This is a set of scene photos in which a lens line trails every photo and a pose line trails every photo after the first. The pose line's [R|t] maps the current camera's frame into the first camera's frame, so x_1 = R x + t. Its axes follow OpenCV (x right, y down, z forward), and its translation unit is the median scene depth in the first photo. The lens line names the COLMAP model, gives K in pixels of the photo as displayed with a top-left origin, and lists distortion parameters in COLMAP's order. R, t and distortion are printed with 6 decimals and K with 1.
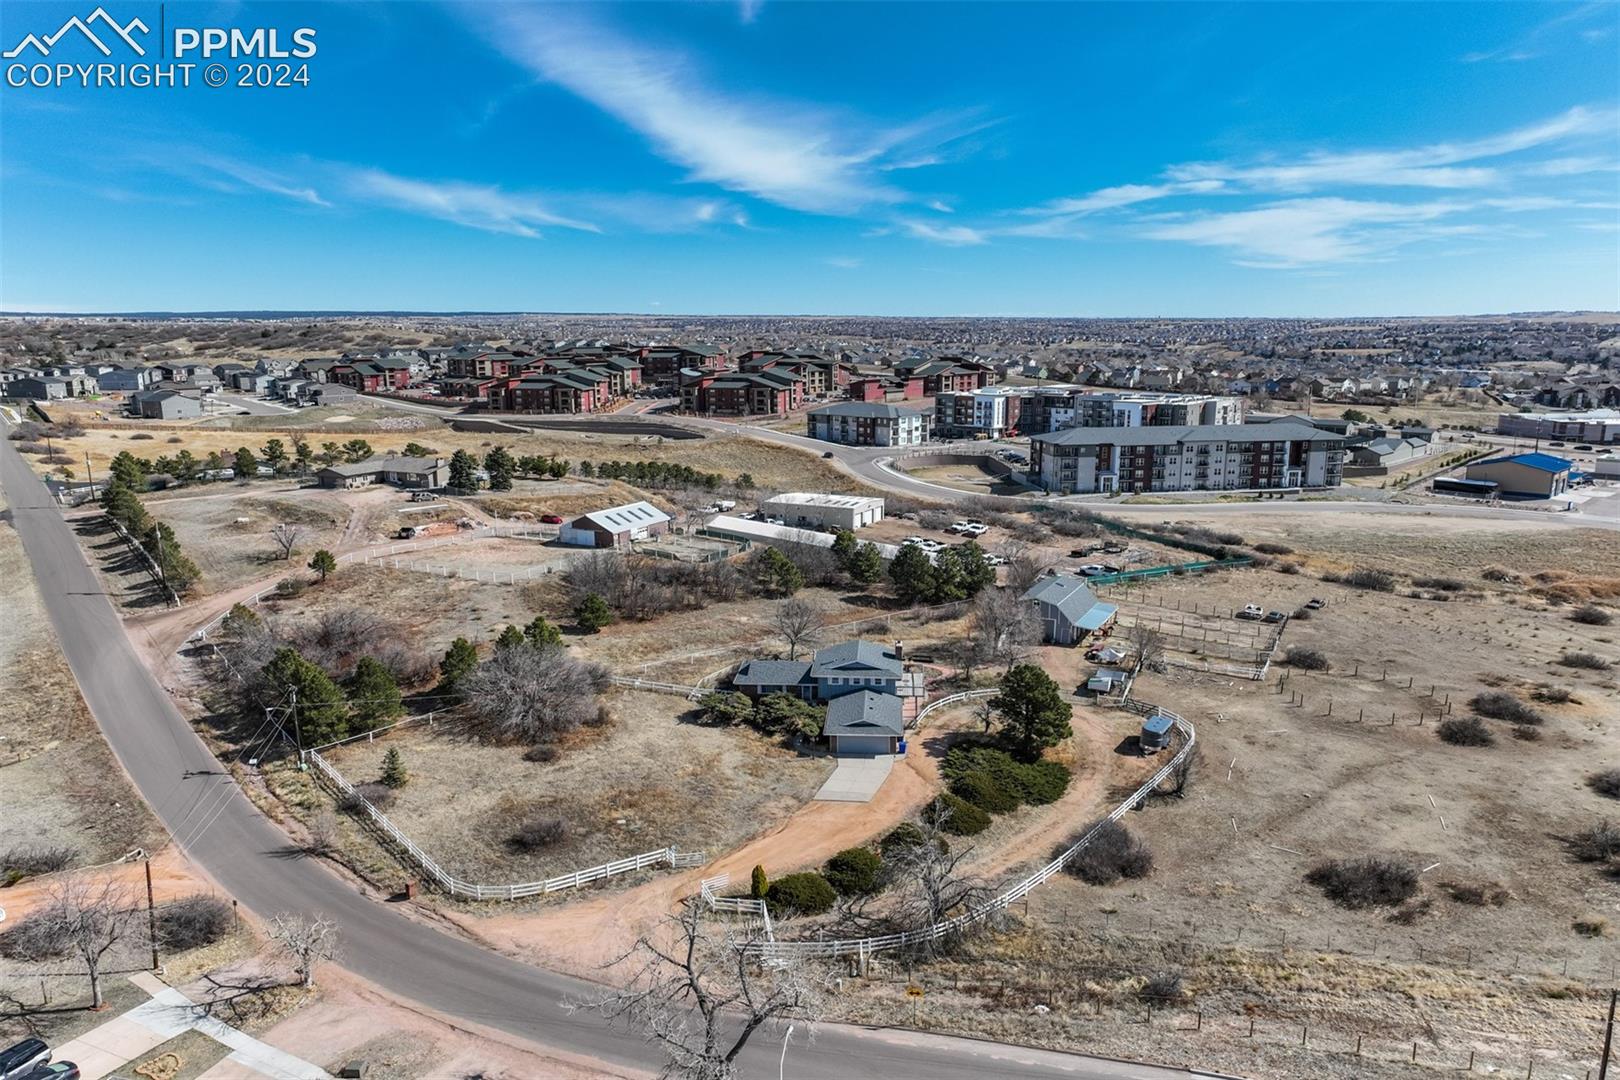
lens RADIAL K [[1189.3, 0, 797.4], [0, 1189.3, 539.8], [0, 0, 1]] dist [0.005842, 0.011318]
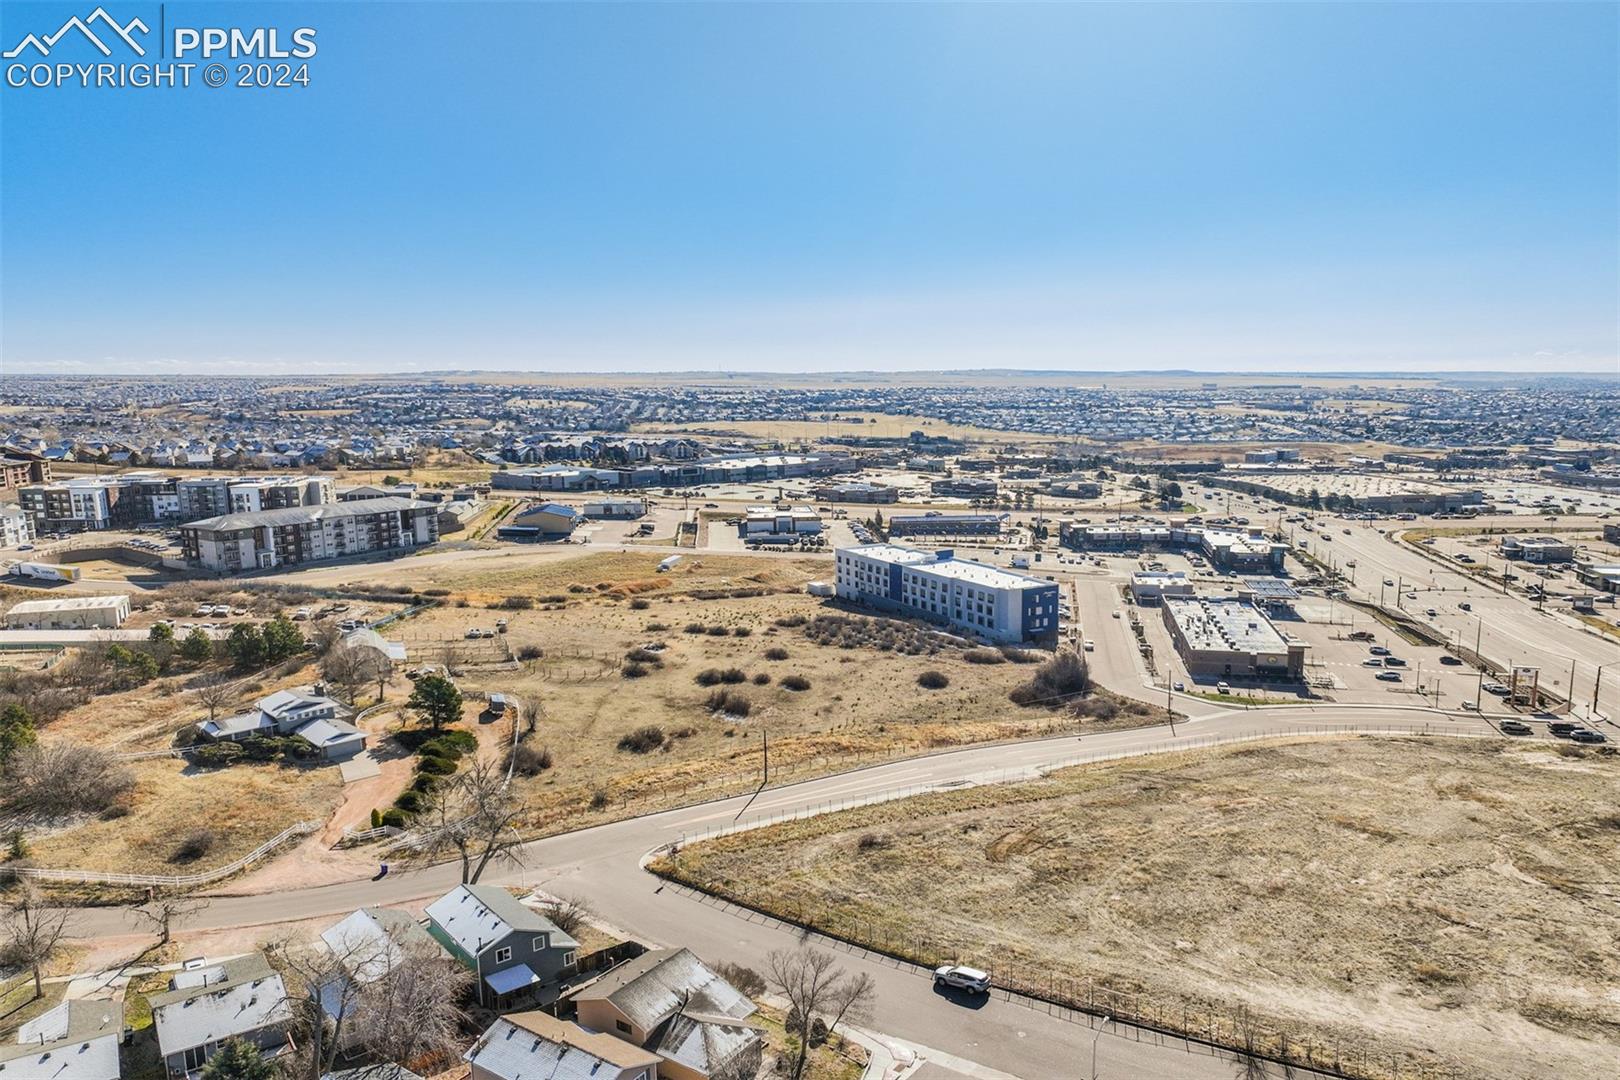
lens RADIAL K [[1189.3, 0, 797.4], [0, 1189.3, 539.8], [0, 0, 1]] dist [0.005842, 0.011318]
pose [[0.665915, -0.103653, 0.738792, -0.259607], [0.135258, 0.990663, 0.017075, -0.015615], [-0.733664, 0.088557, 0.673718, -0.186639]]
